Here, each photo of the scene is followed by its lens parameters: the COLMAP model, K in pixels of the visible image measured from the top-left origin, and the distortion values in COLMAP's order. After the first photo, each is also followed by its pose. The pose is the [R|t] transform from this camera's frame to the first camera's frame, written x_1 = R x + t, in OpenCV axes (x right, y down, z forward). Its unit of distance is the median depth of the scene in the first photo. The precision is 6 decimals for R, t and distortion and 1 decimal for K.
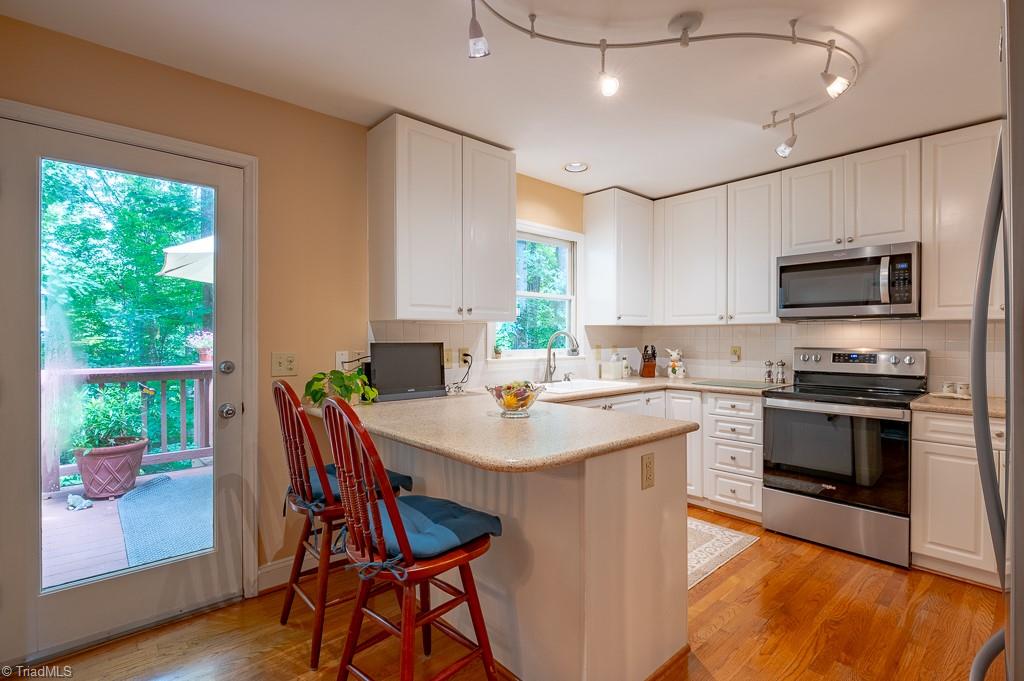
lens RADIAL K [[448.2, 0, 512.0], [0, 448.2, 340.5], [0, 0, 1]] dist [0.001076, 0.000045]
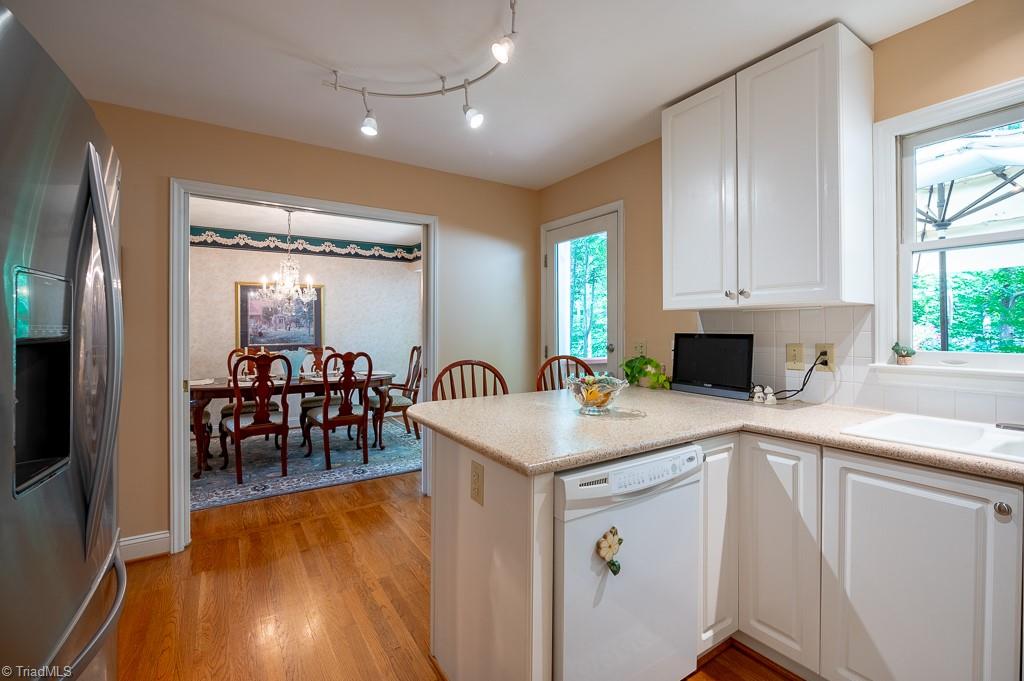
lens RADIAL K [[453.2, 0, 510.9], [0, 453.2, 325.9], [0, 0, 1]] dist [0.000120, 0.000011]
pose [[-0.192583, 0.002969, -0.981276, 0.724469], [0.016051, 0.999871, -0.000125, -0.017816], [0.981149, -0.015775, -0.192606, 0.761489]]
